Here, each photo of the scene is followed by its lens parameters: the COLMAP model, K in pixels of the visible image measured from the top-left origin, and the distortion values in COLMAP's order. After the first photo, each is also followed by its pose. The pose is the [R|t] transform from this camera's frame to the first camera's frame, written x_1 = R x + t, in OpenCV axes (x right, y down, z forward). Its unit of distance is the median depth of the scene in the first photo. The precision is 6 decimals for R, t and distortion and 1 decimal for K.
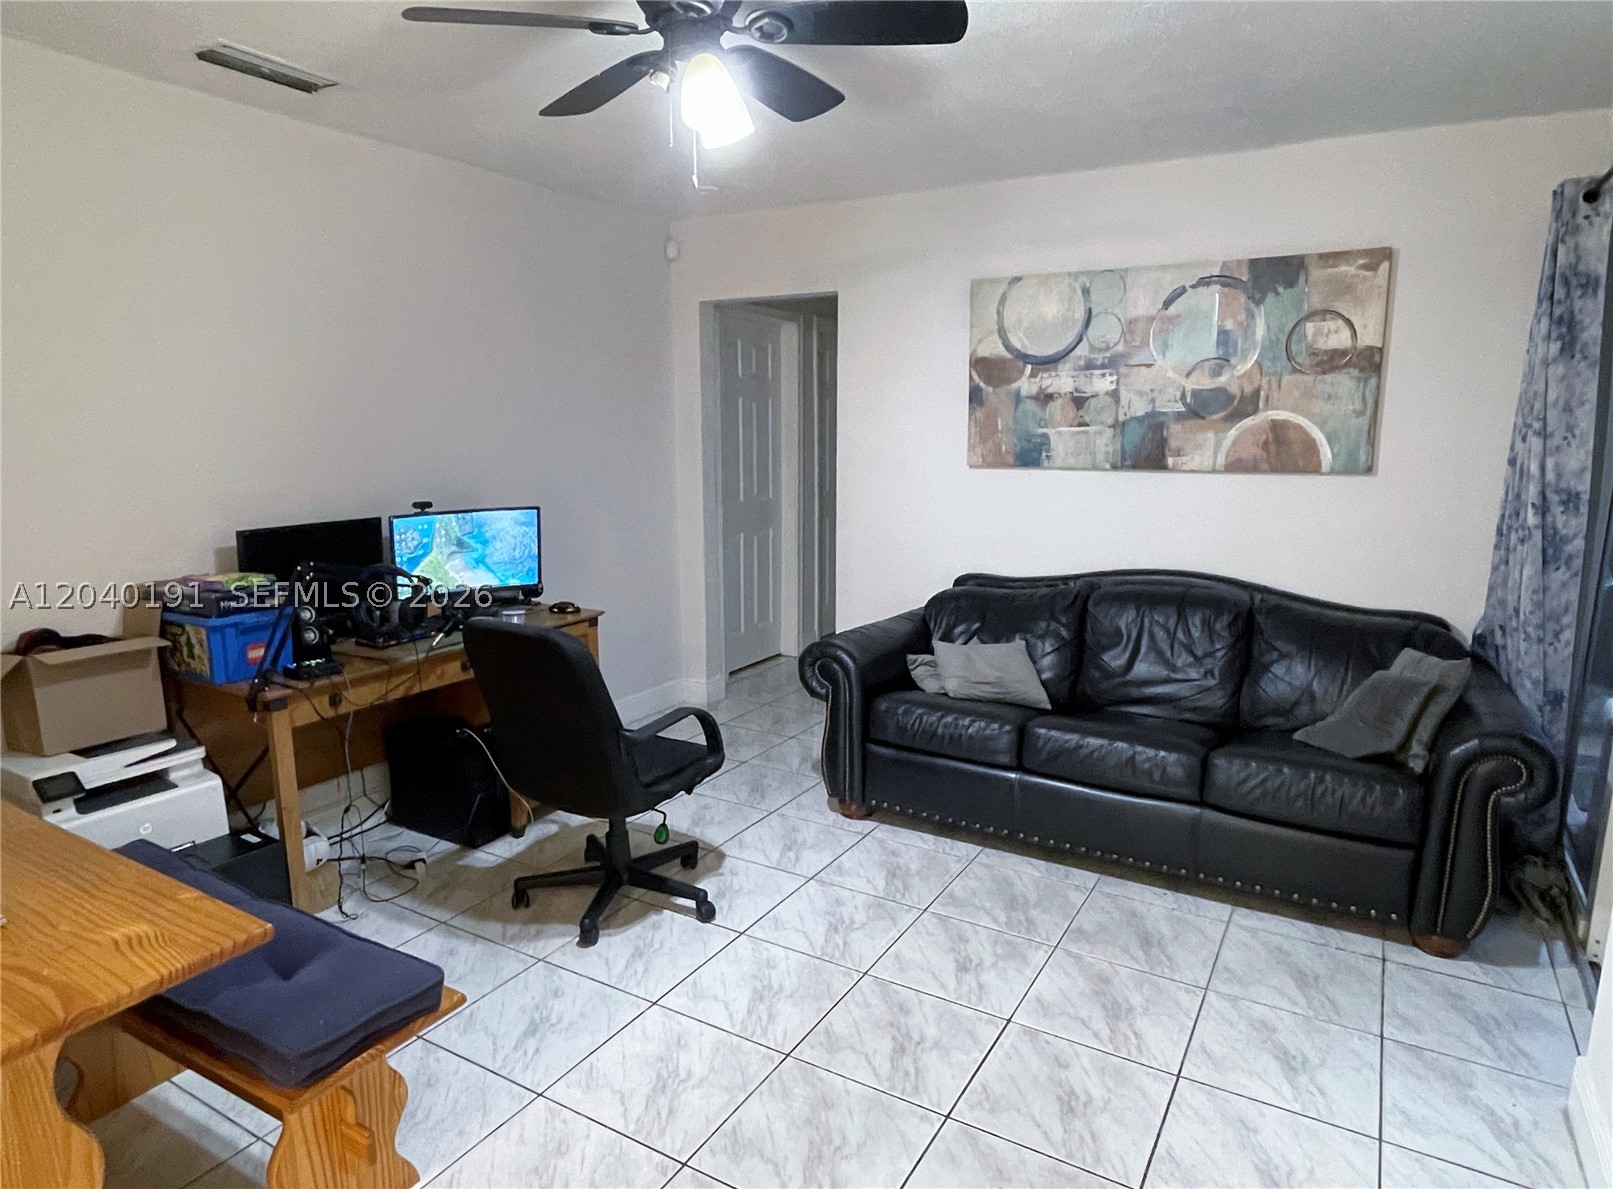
lens RADIAL K [[961.7, 0, 806.0], [0, 961.7, 593.9], [0, 0, 1]] dist [-0.002420, -0.000740]
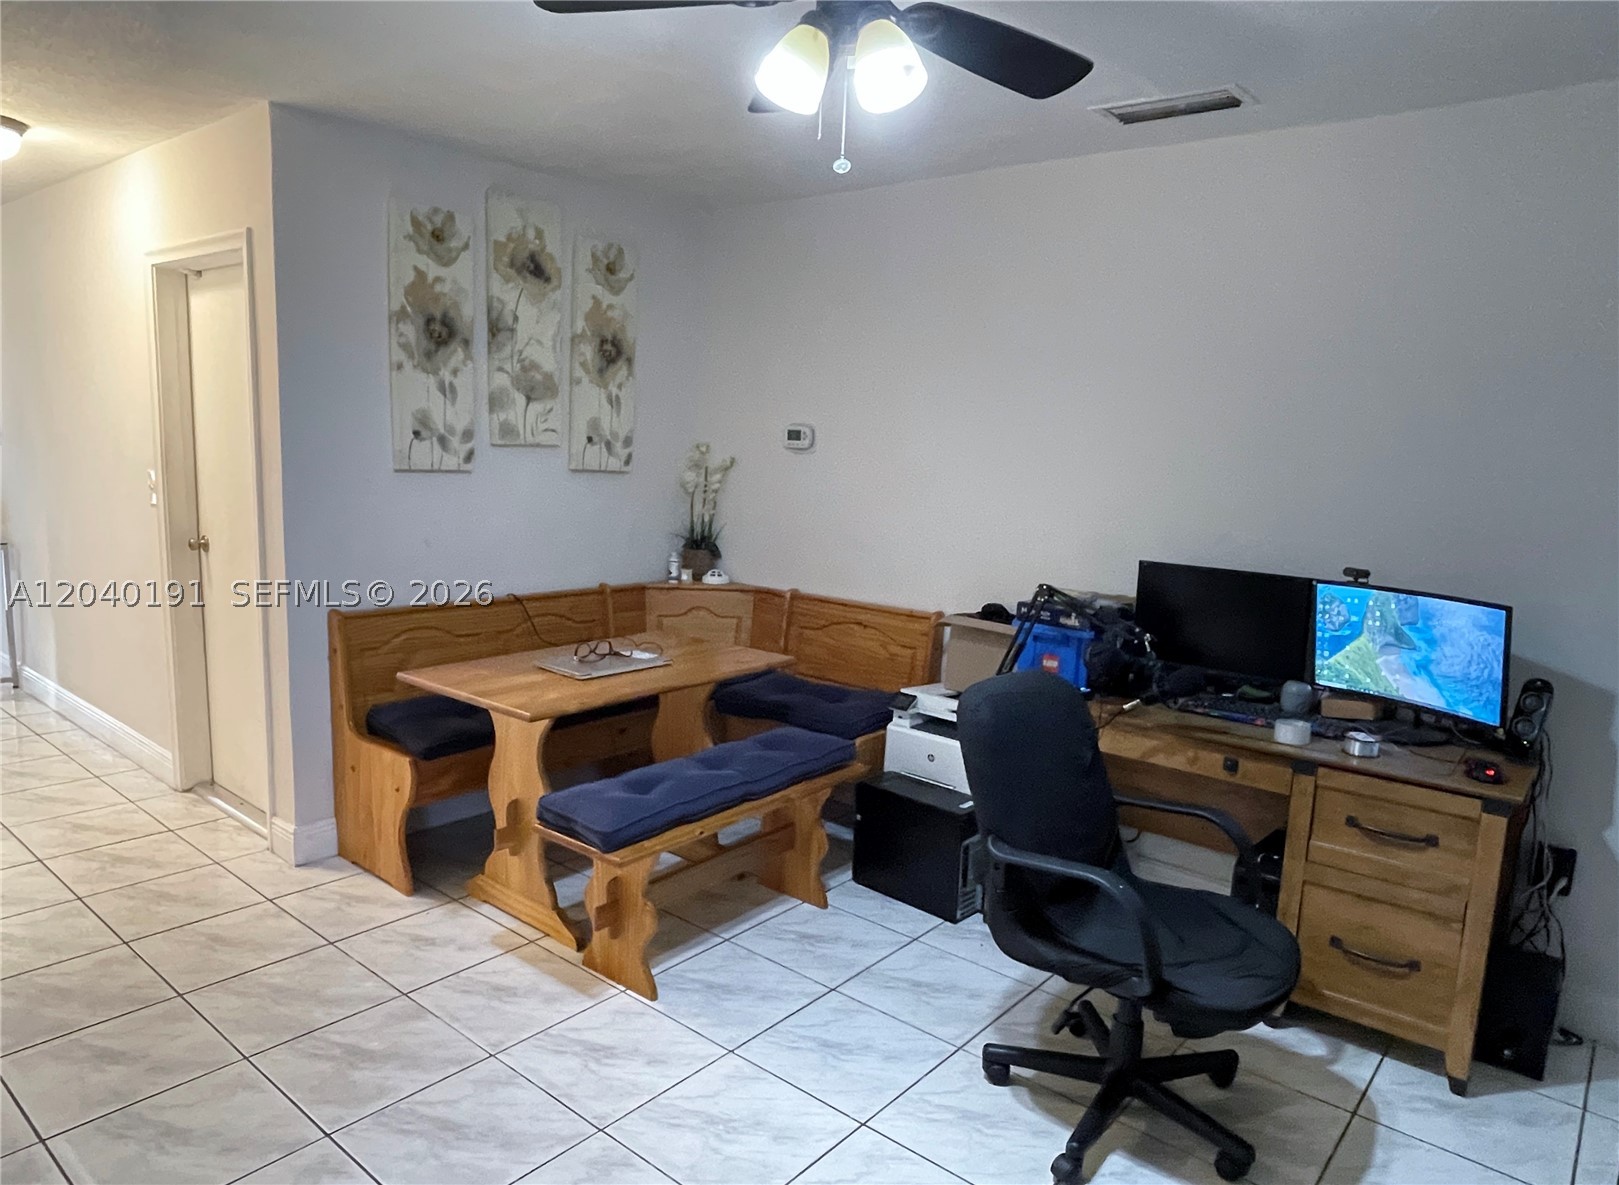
lens RADIAL K [[1040.4, 0, 807.6], [0, 1040.4, 599.5], [0, 0, 1]] dist [0.003491, 0.000856]
pose [[-0.161450, 0.144910, -0.976184, 0.485993], [-0.211823, 0.961018, 0.177692, -0.125661], [0.963880, 0.235467, -0.124461, 0.675159]]
